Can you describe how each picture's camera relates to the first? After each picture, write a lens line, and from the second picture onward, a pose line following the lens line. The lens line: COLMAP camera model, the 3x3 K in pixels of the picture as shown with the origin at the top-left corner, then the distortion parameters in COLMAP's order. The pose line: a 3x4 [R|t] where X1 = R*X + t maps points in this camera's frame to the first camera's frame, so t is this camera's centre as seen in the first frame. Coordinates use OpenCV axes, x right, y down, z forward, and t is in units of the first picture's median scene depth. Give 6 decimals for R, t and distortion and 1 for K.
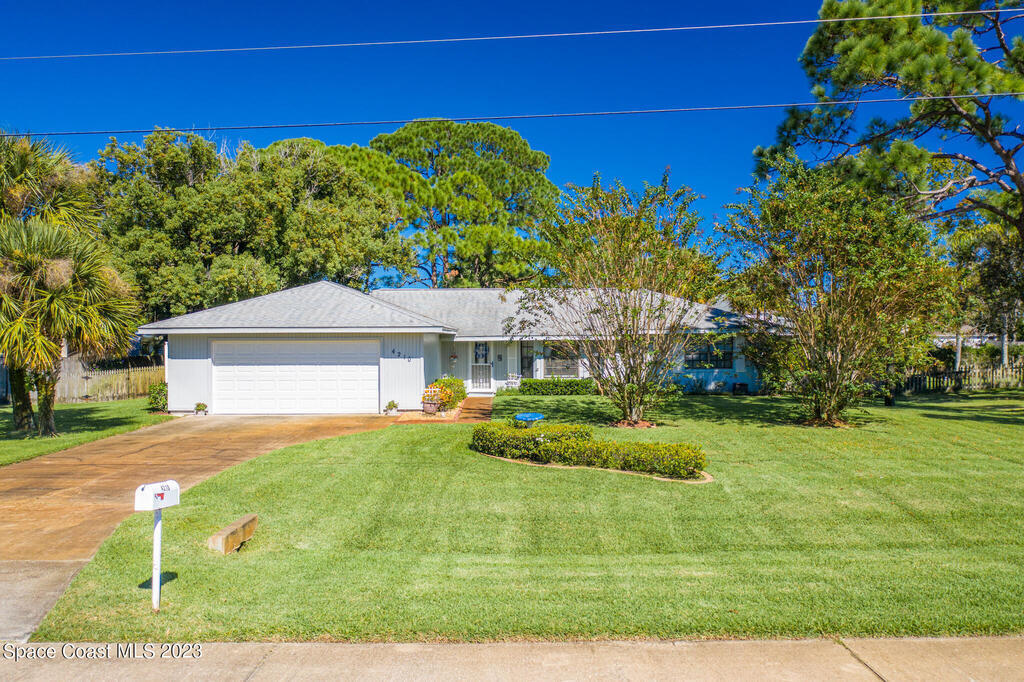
lens RADIAL K [[800.6, 0, 512.0], [0, 800.6, 341.0], [0, 0, 1]] dist [-0.033113, 0.004877]
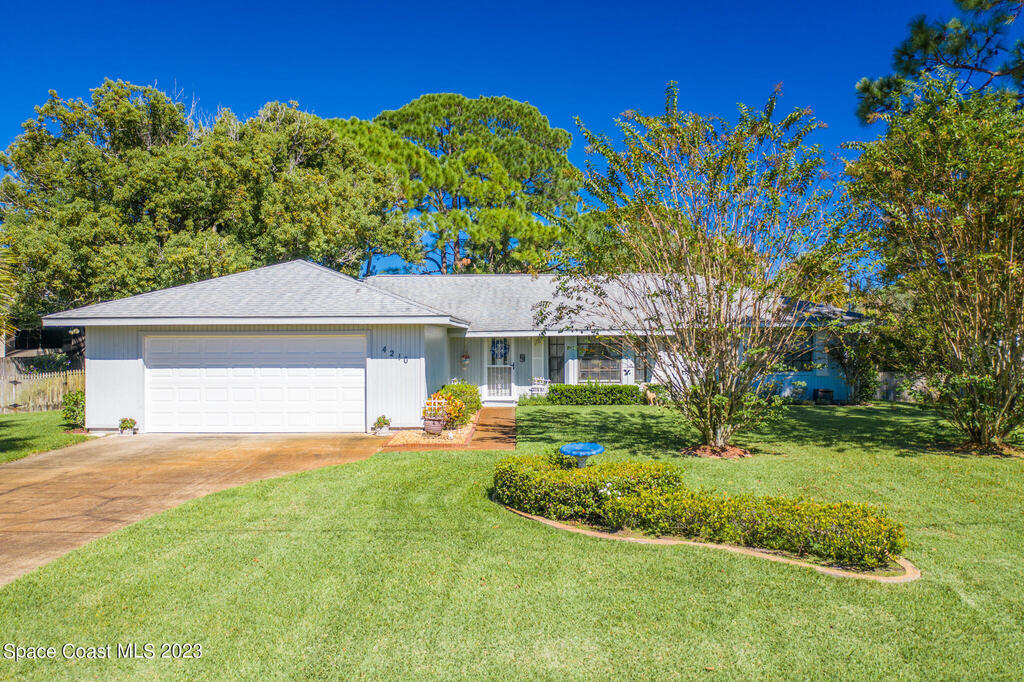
lens RADIAL K [[800.6, 0, 512.0], [0, 800.6, 341.0], [0, 0, 1]] dist [-0.033113, 0.004877]
pose [[0.999884, -0.000649, -0.015213, -0.013575], [0.000647, 1.000000, -0.000162, 0.004094], [0.015213, 0.000152, 0.999884, 0.194417]]
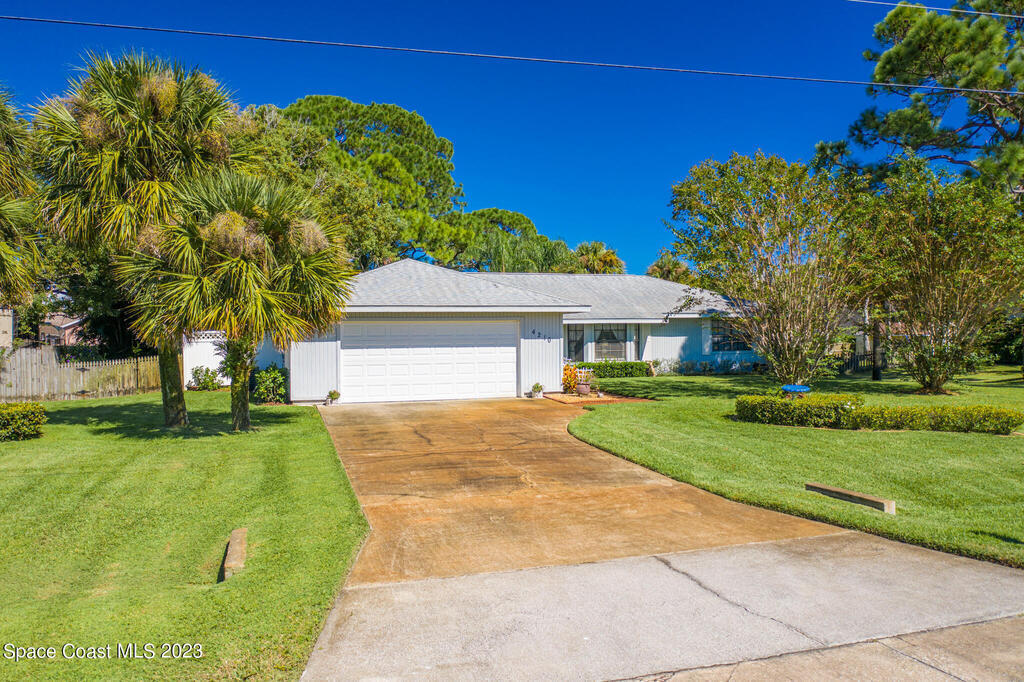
lens RADIAL K [[800.6, 0, 512.0], [0, 800.6, 341.0], [0, 0, 1]] dist [-0.033113, 0.004877]
pose [[0.956573, -0.007654, 0.291394, -0.344494], [0.006072, 0.999961, 0.006335, 0.013454], [-0.291431, -0.004291, 0.956582, 0.067065]]
